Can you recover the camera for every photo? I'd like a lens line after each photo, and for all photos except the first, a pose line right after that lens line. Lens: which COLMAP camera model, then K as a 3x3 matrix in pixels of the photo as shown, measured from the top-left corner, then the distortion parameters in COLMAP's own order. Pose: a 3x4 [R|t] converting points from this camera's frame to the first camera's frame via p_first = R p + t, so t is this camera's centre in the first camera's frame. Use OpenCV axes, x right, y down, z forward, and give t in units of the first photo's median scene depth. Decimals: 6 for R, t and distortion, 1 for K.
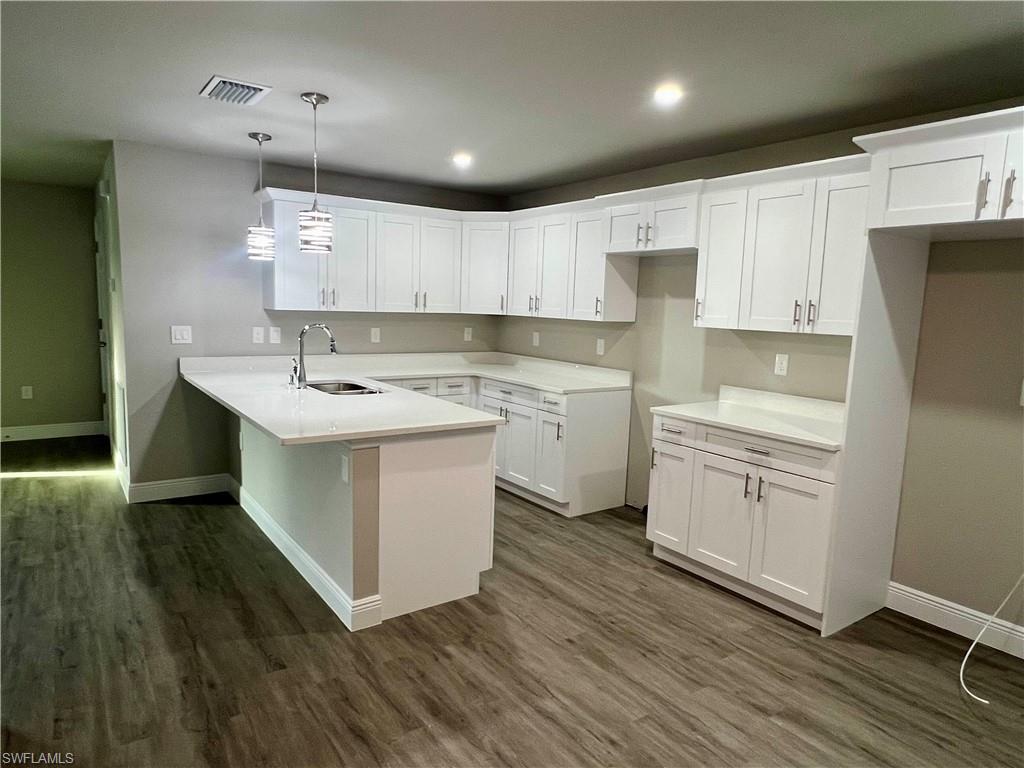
lens RADIAL K [[639.6, 0, 512.2], [0, 639.6, 384.5], [0, 0, 1]] dist [0.001428, 0.000190]
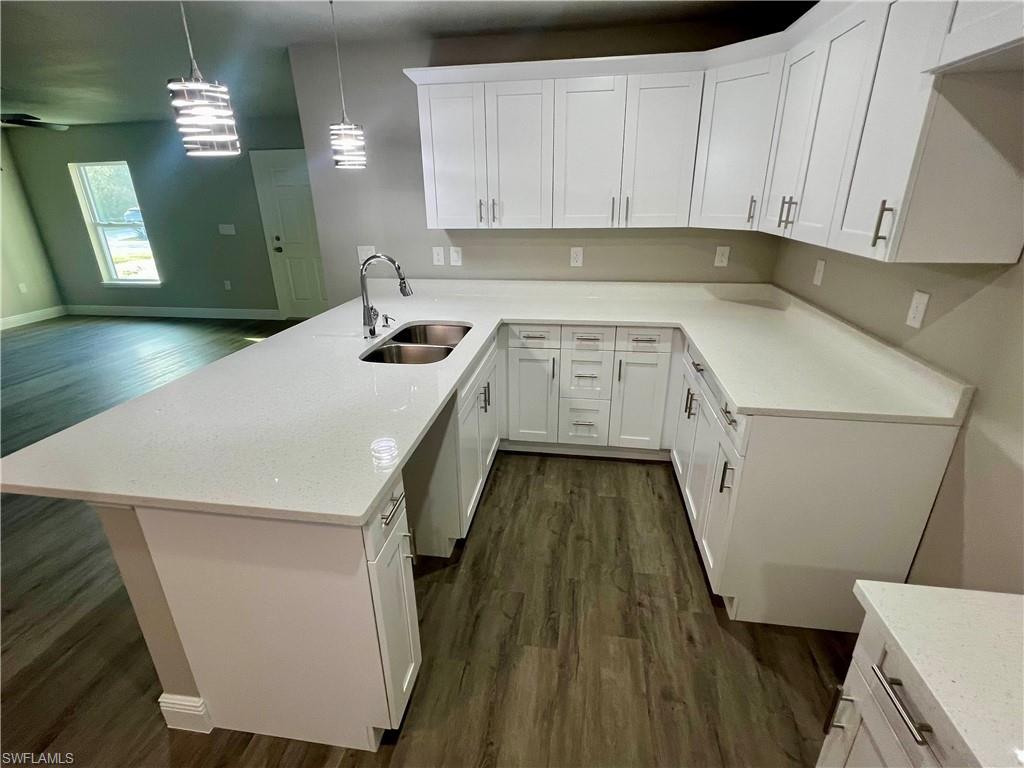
lens RADIAL K [[486.7, 0, 511.1], [0, 486.7, 383.4], [0, 0, 1]] dist [-0.004501, -0.000353]
pose [[0.713991, 0.213772, -0.666723, 0.178255], [-0.051940, 0.965798, 0.254042, -0.083342], [0.698226, -0.146754, 0.700674, 0.559149]]
